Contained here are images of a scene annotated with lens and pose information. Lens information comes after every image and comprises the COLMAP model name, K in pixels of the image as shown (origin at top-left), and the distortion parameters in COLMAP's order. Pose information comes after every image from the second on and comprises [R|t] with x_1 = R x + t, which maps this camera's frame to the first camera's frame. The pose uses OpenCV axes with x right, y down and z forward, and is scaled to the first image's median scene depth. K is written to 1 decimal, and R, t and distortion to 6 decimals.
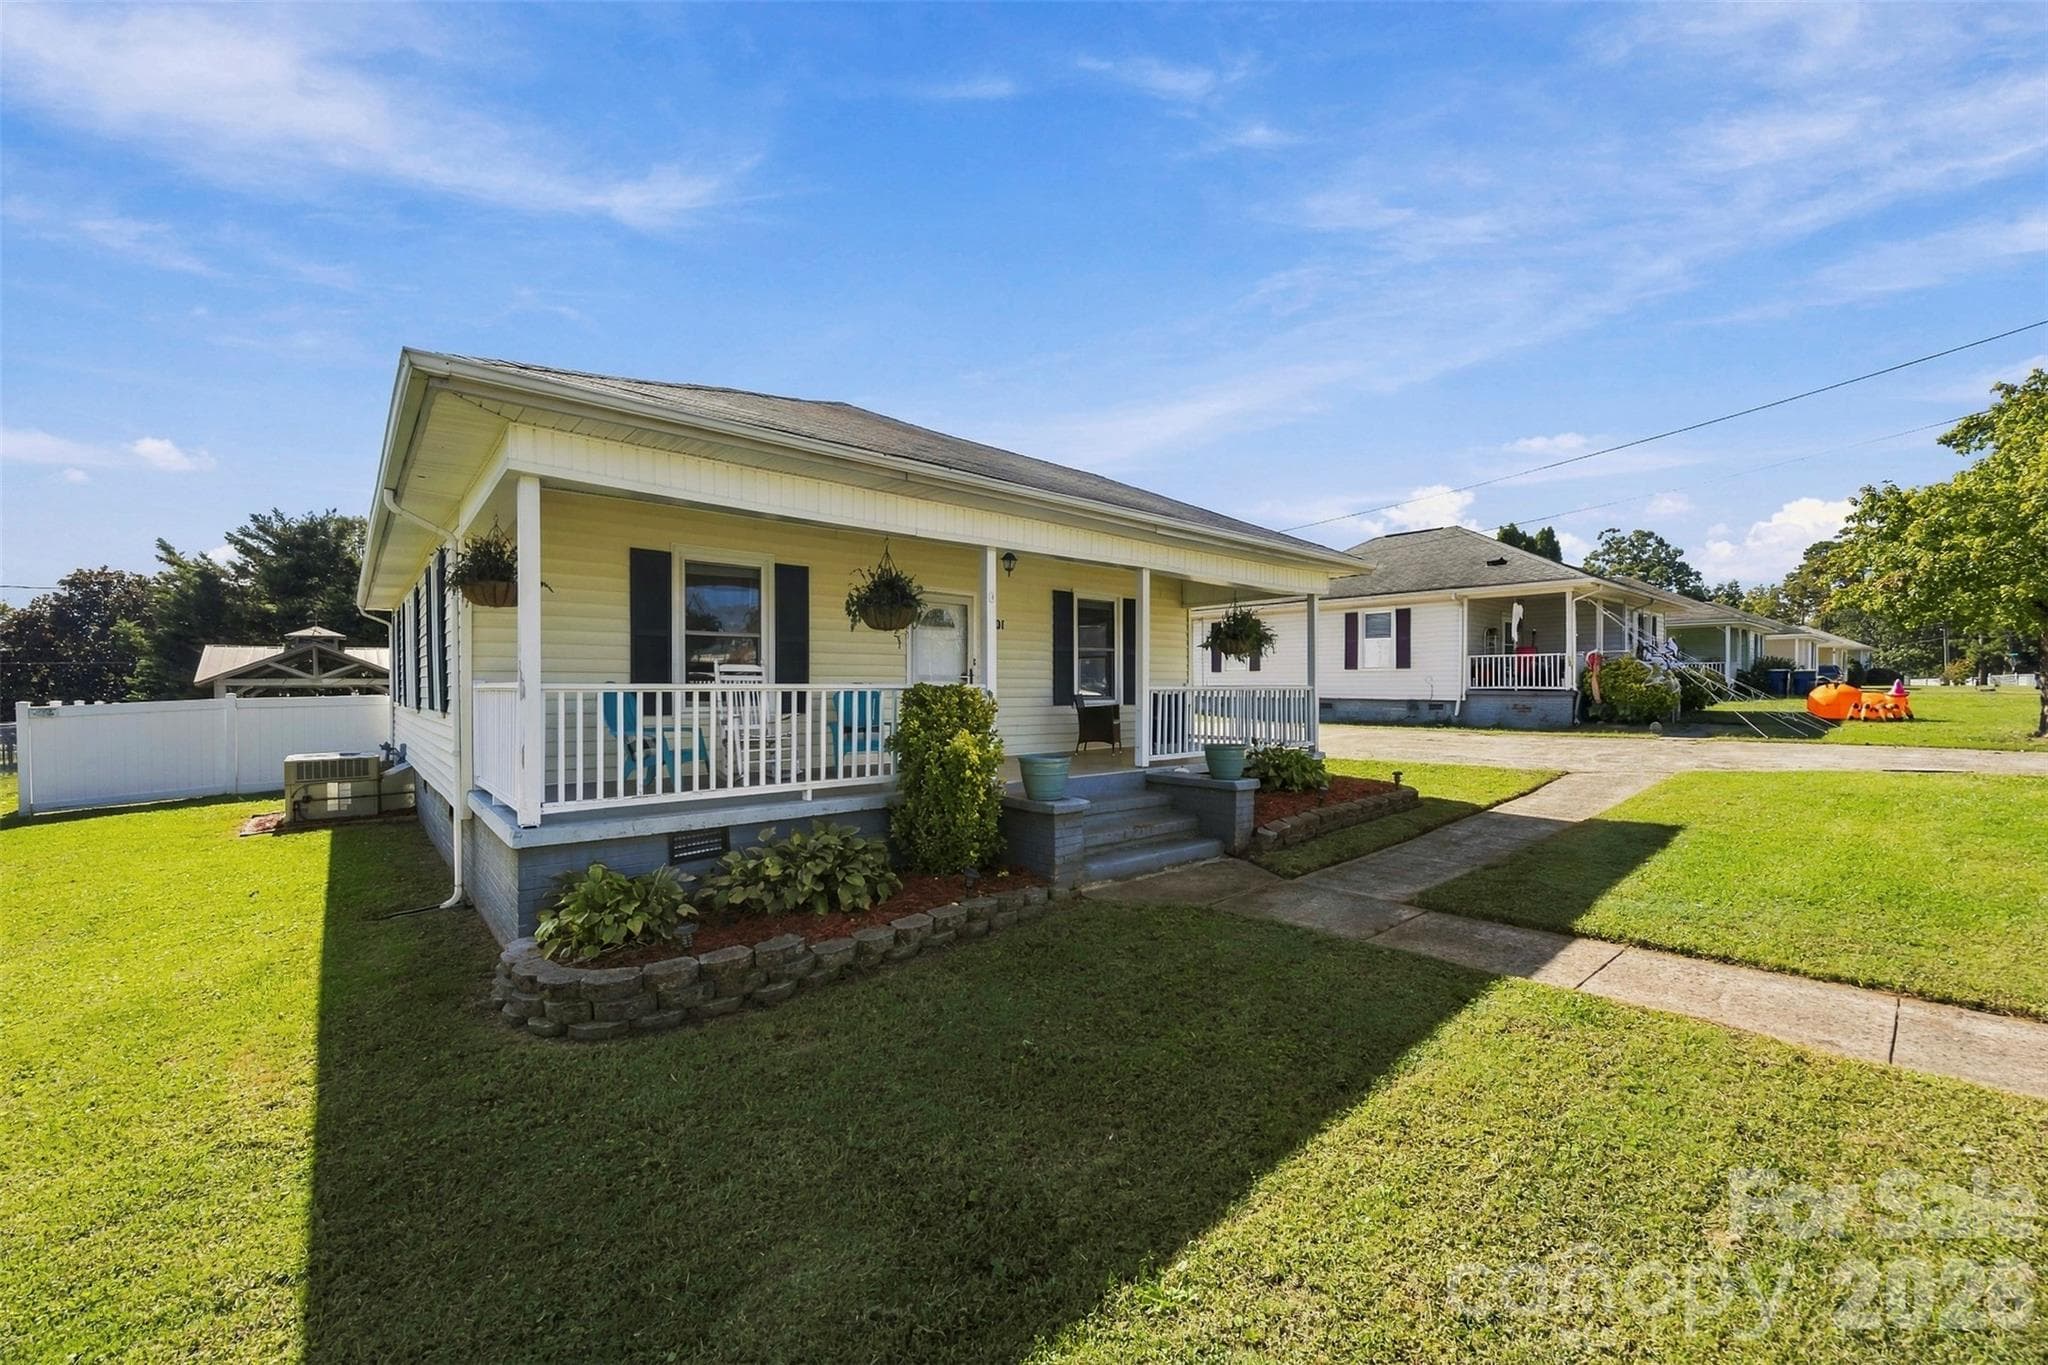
lens RADIAL K [[820.5, 0, 1002.6], [0, 820.5, 687.9], [0, 0, 1]] dist [-0.002003, -0.000253]
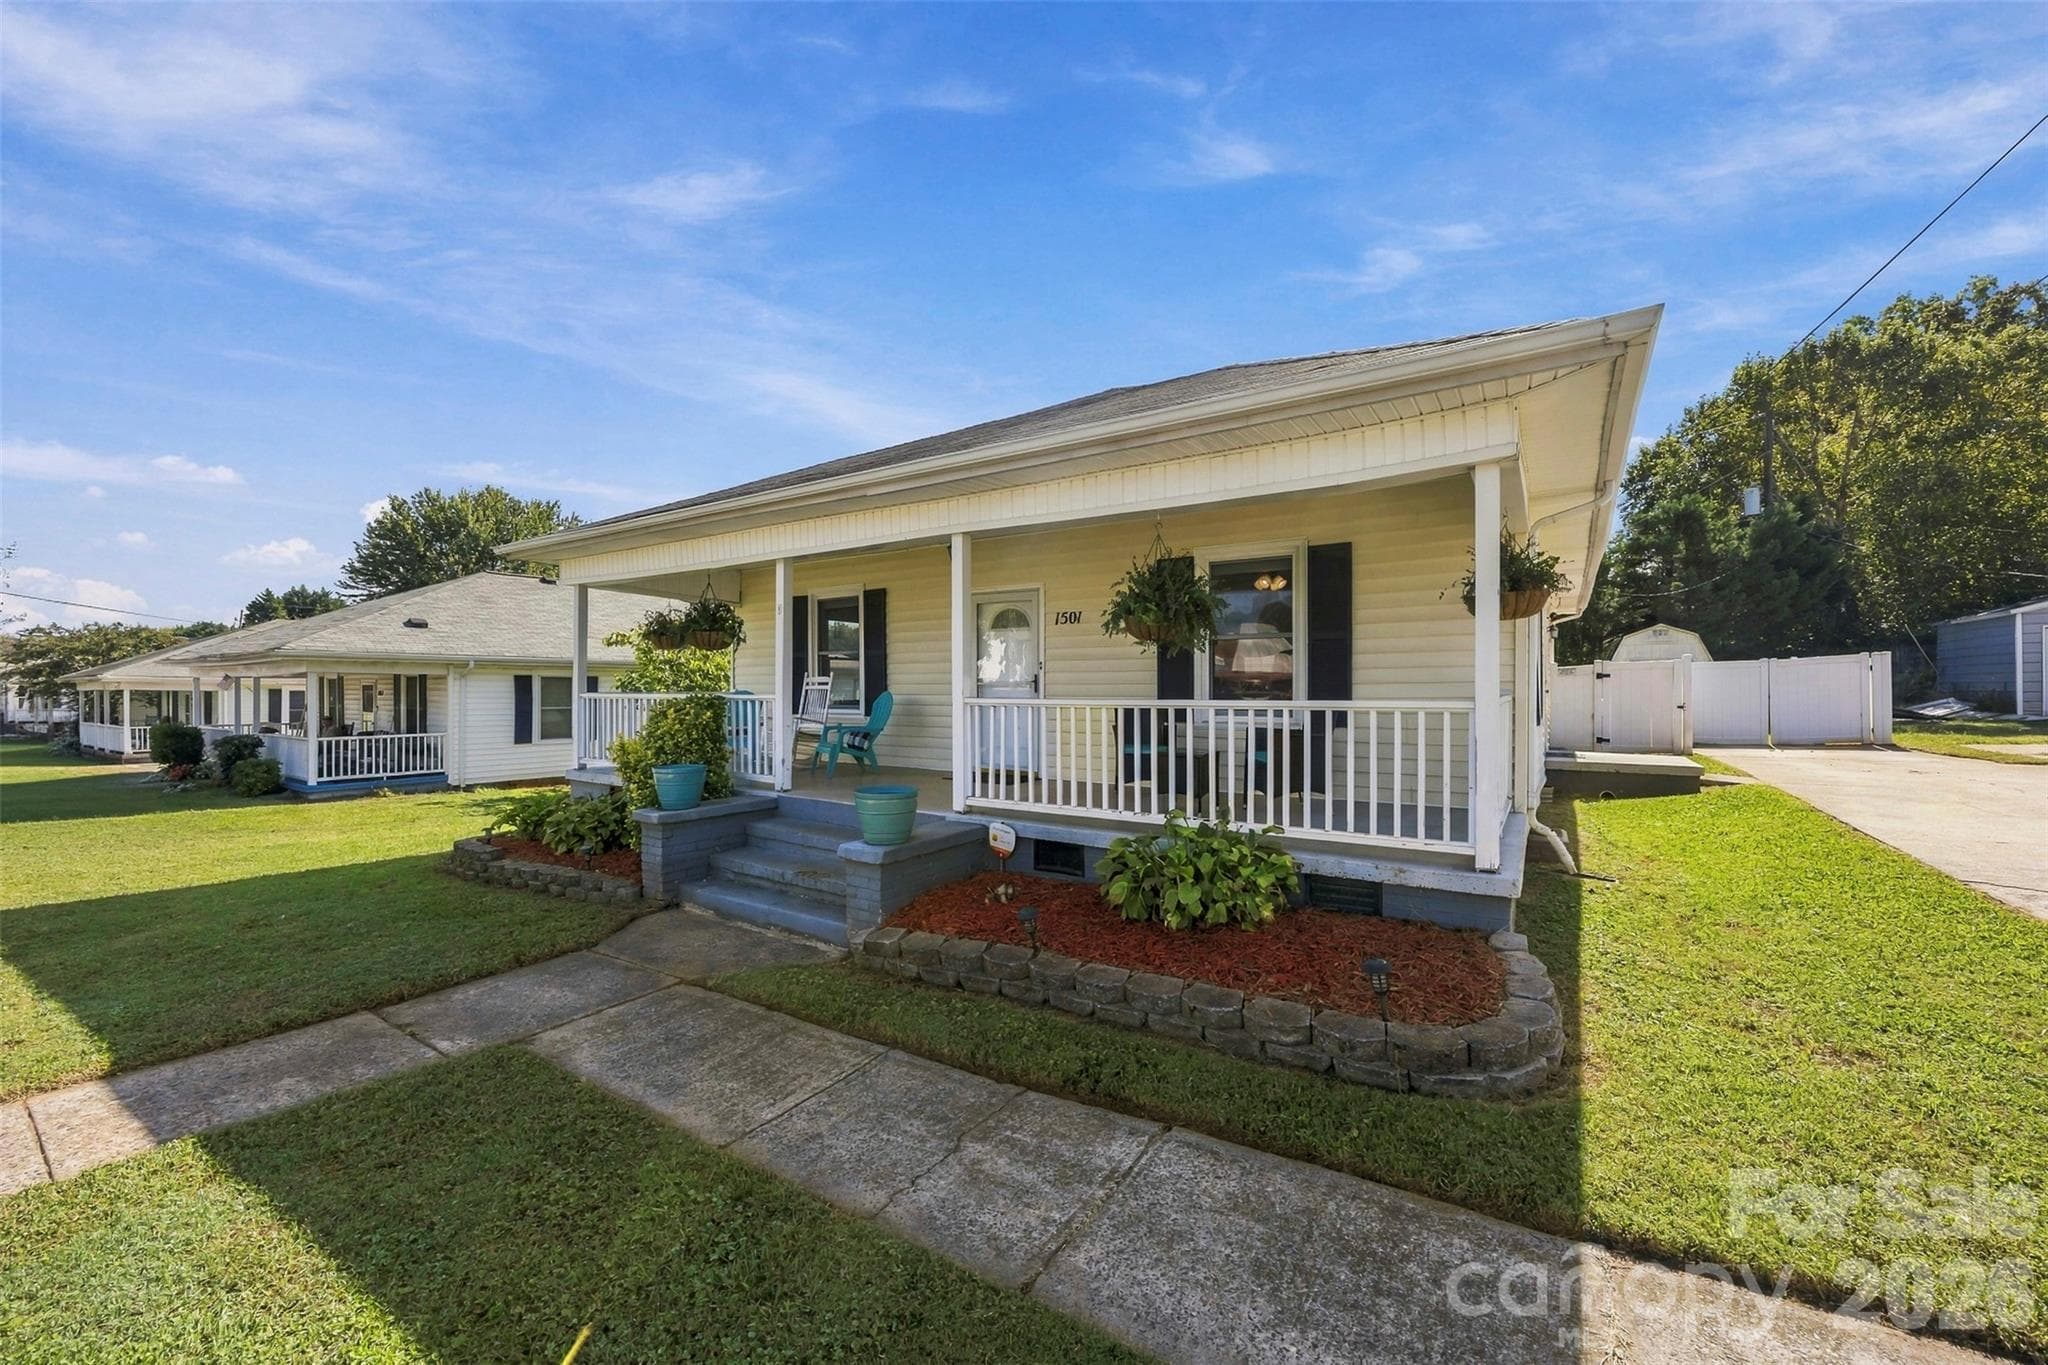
lens RADIAL K [[820.5, 0, 1002.6], [0, 820.5, 687.9], [0, 0, 1]] dist [-0.002003, -0.000253]
pose [[0.274499, -0.013378, -0.961494, 0.919326], [-0.011434, 0.999787, -0.017176, 0.000198], [0.961519, 0.015708, 0.274287, 0.917382]]
